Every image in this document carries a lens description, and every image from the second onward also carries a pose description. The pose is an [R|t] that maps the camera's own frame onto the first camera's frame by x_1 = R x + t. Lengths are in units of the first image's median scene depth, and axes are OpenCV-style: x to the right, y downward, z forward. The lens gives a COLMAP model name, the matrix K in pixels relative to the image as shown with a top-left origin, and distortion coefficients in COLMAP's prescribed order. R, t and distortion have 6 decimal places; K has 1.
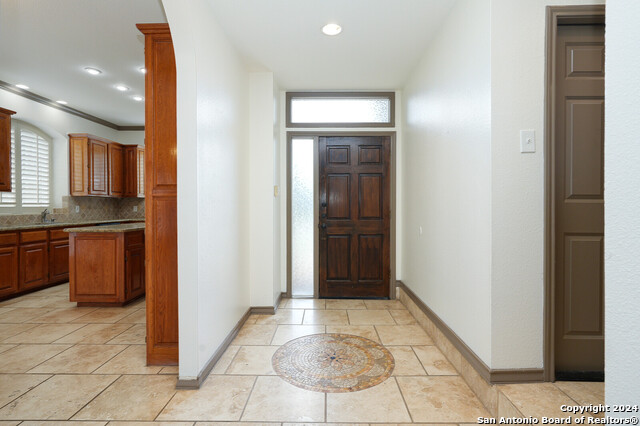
lens RADIAL K [[314.5, 0, 320.9], [0, 314.5, 210.0], [0, 0, 1]] dist [-0.000461, 0.000034]
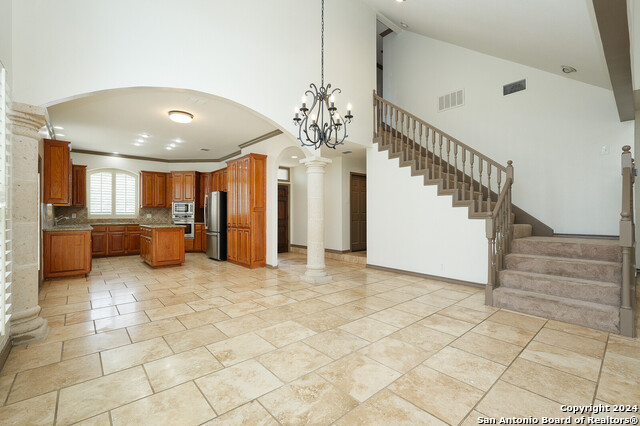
lens RADIAL K [[279.1, 0, 320.0], [0, 279.1, 213.0], [0, 0, 1]] dist [-0.003041, 0.000095]
pose [[0.746589, 0.004309, 0.665272, -0.911586], [0.004341, 0.999926, -0.011348, 0.002869], [-0.665271, 0.011360, 0.746515, -0.687089]]
